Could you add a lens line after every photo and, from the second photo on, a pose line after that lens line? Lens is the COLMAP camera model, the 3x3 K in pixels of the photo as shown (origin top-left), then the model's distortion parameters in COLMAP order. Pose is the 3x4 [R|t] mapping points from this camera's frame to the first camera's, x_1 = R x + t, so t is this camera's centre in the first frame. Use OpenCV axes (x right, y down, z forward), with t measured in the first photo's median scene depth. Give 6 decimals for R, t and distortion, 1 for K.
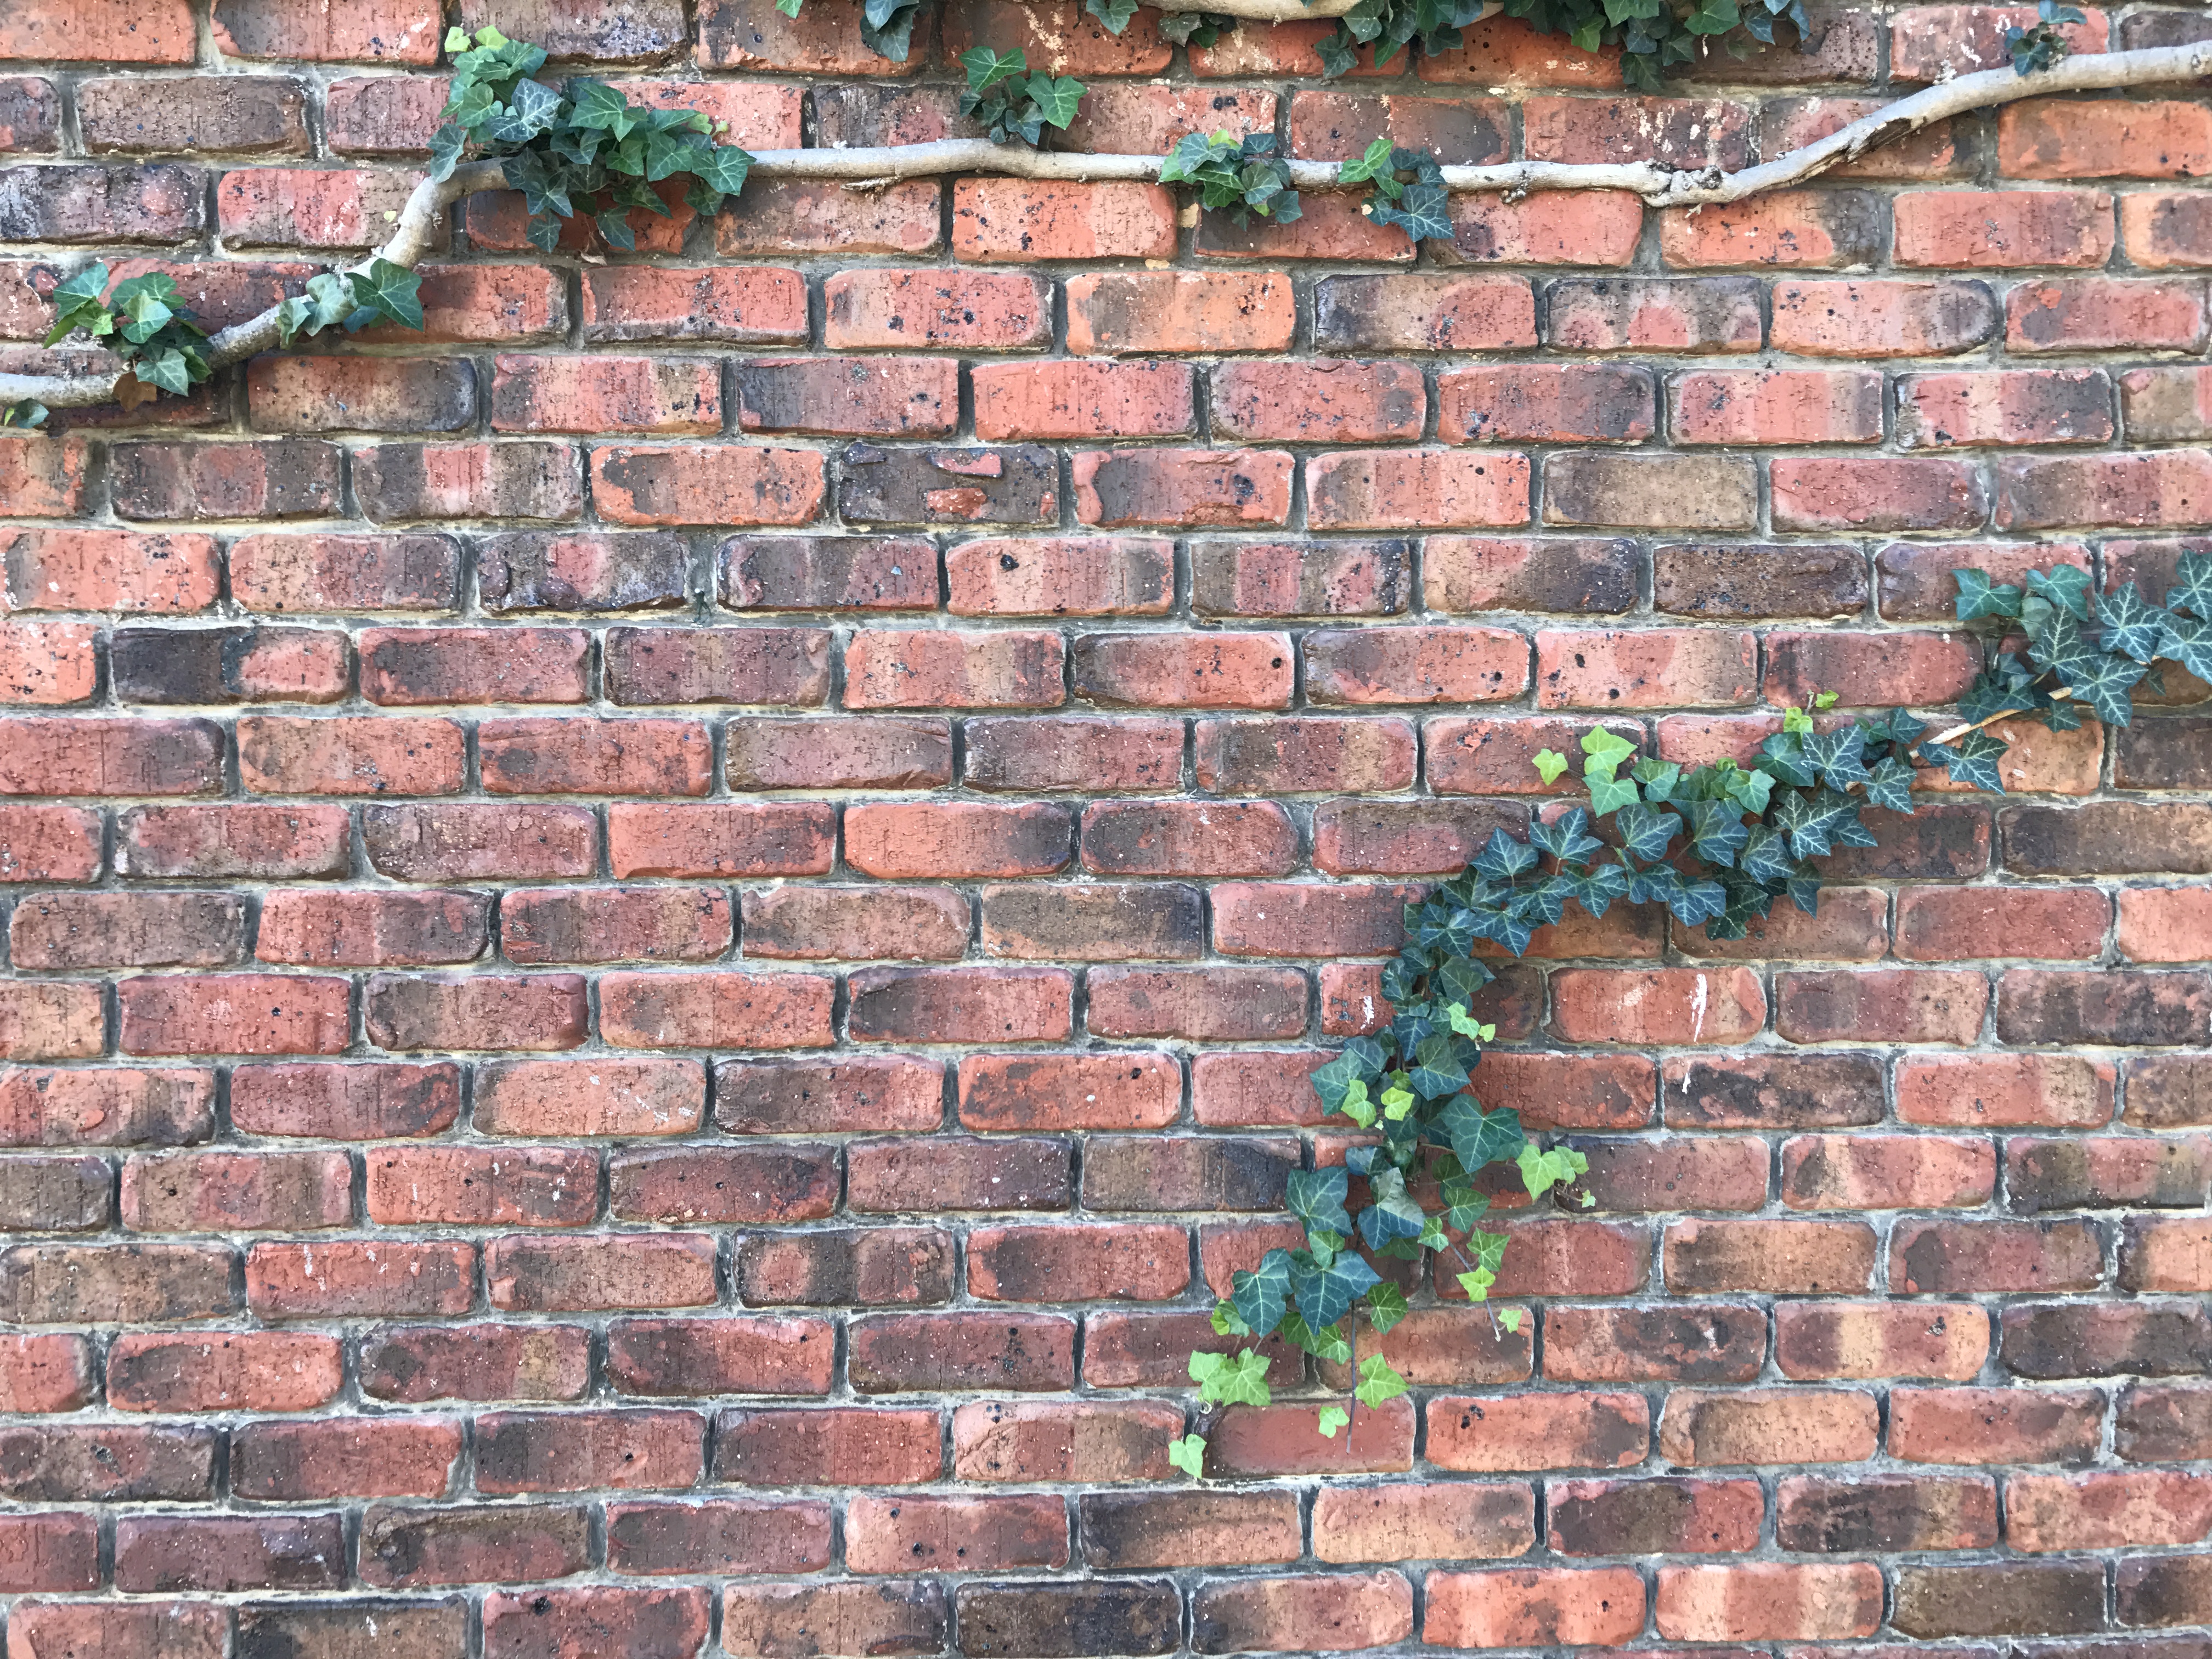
lens RADIAL K [[1818.5, 0, 1103.3], [0, 1818.5, 819.0], [0, 0, 1]] dist [0.006212, 0.001182]
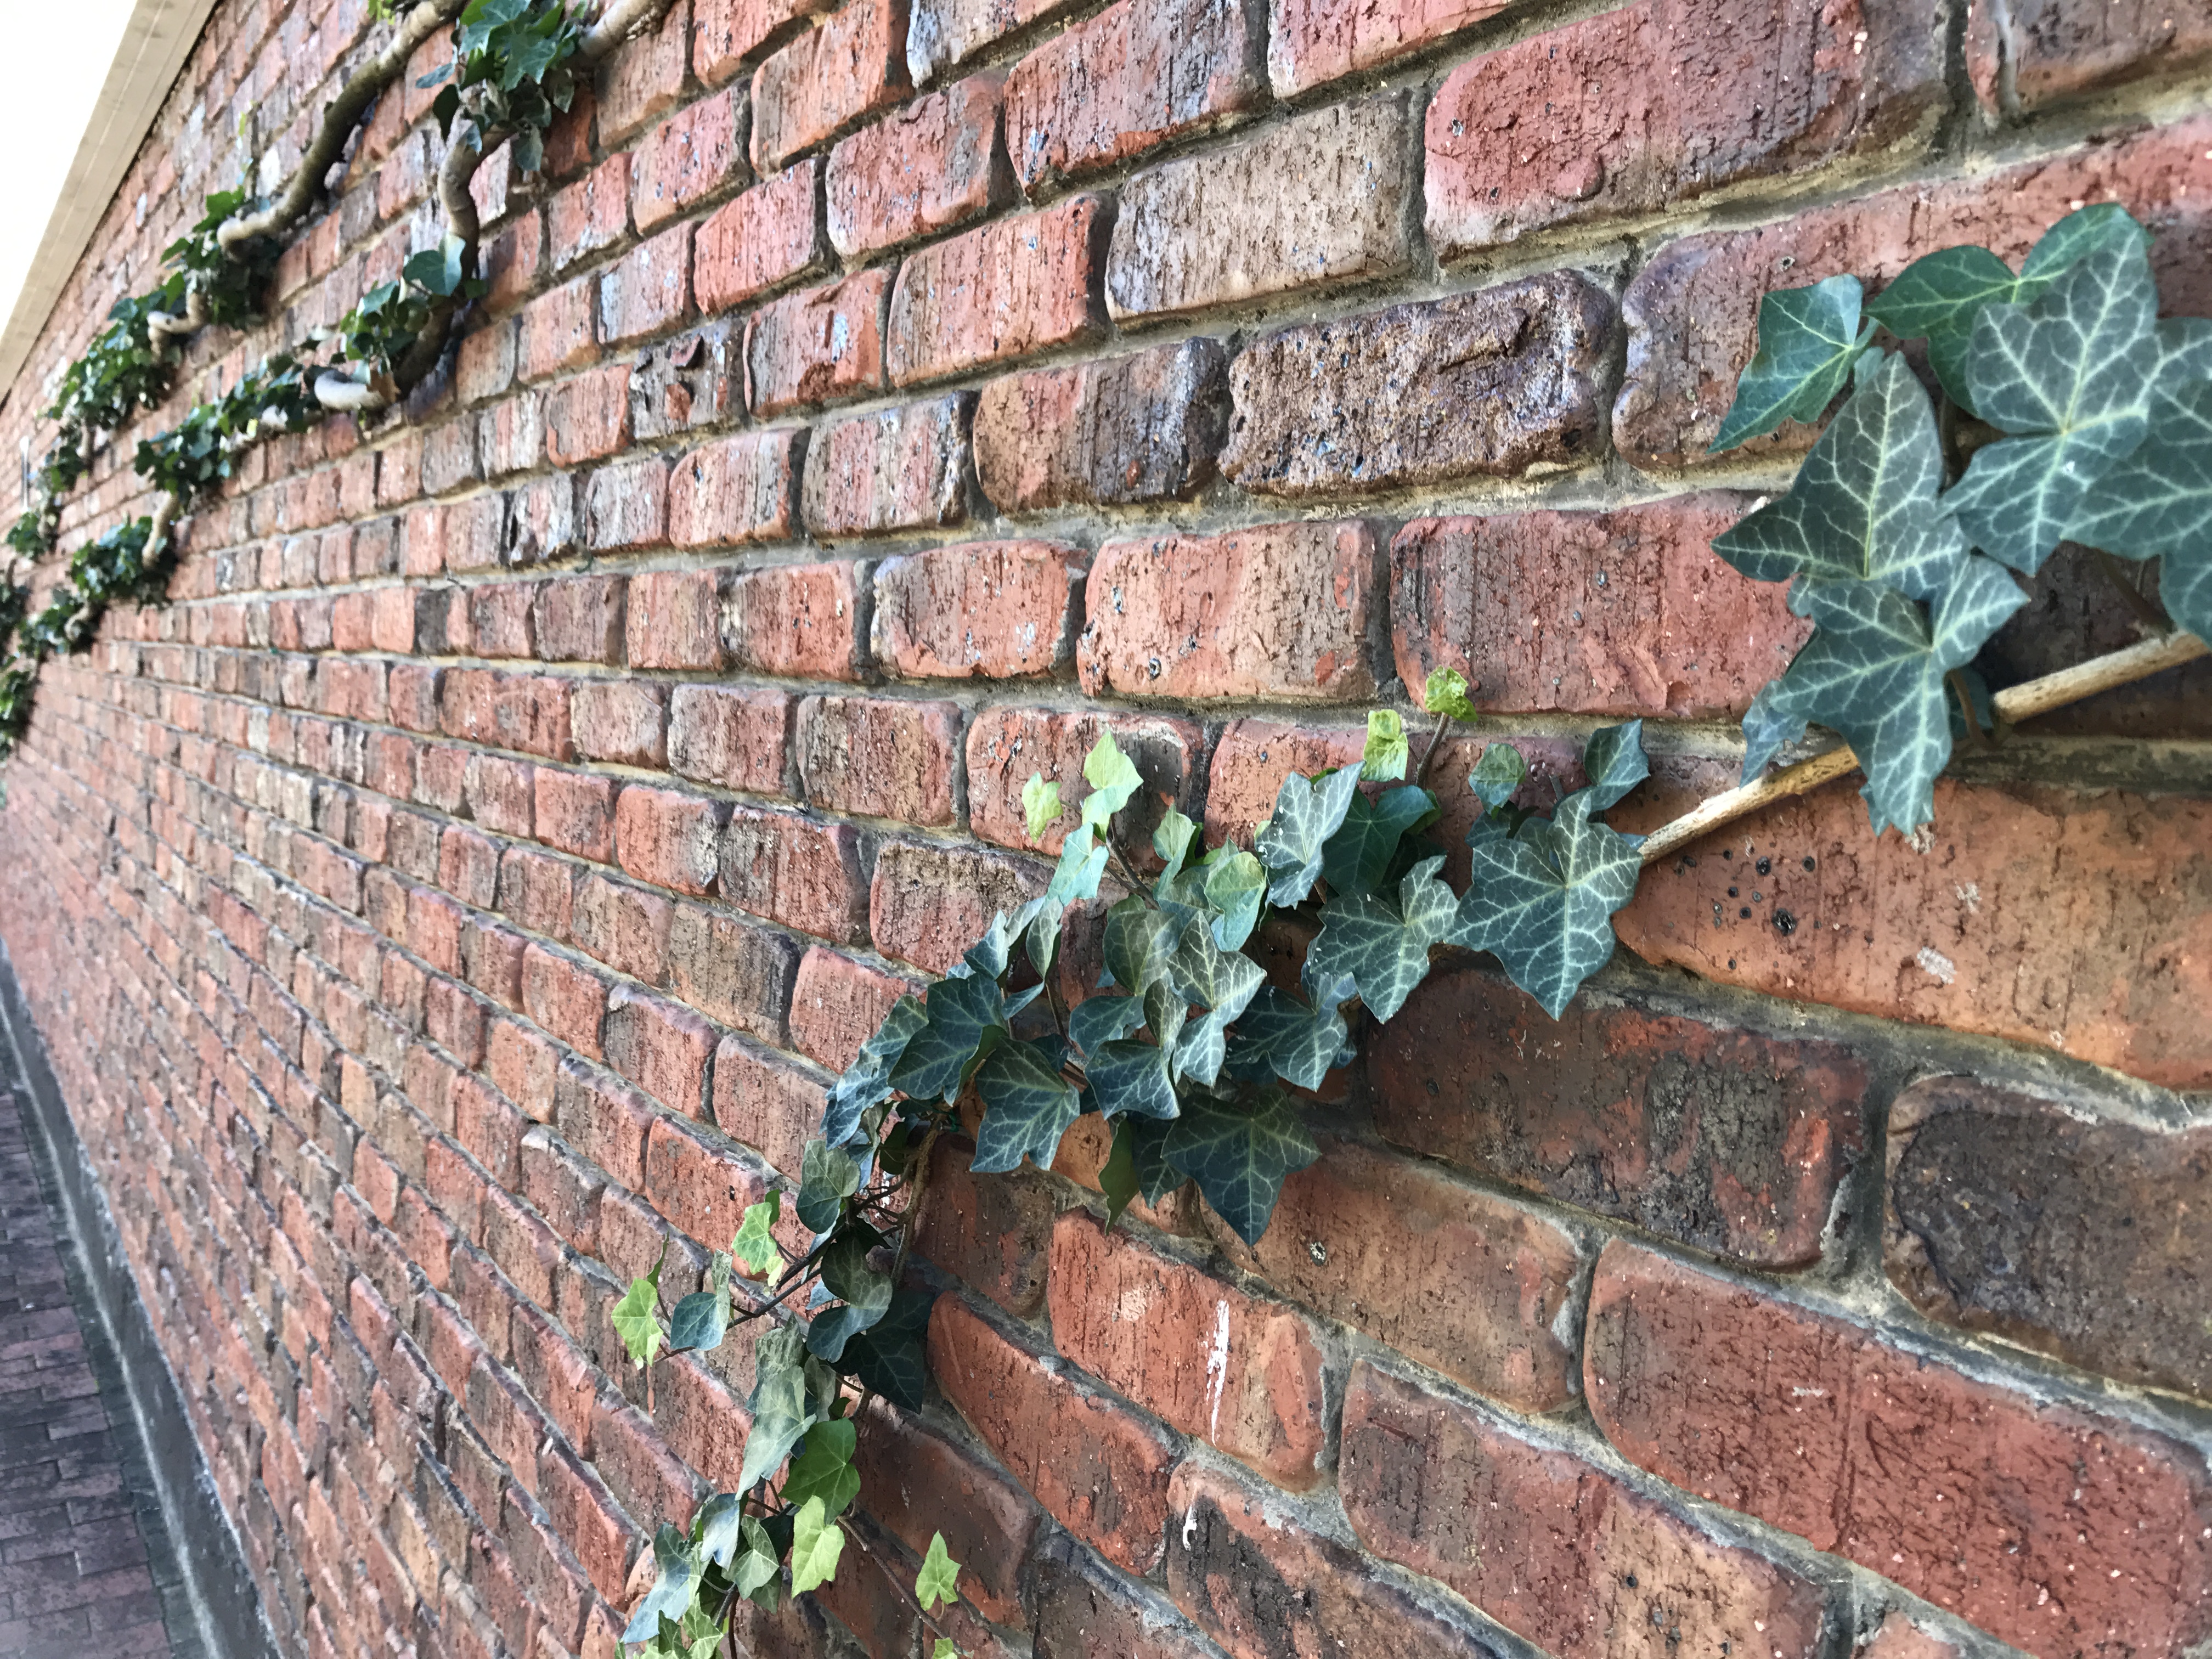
lens RADIAL K [[1818.5, 0, 1103.1], [0, 1818.5, 839.2], [0, 0, 1]] dist [0.006212, 0.001182]
pose [[0.526376, 0.097247, -0.844672, 0.677299], [-0.092411, 0.994096, 0.056862, -0.049573], [0.845215, 0.048126, 0.532255, 0.732102]]
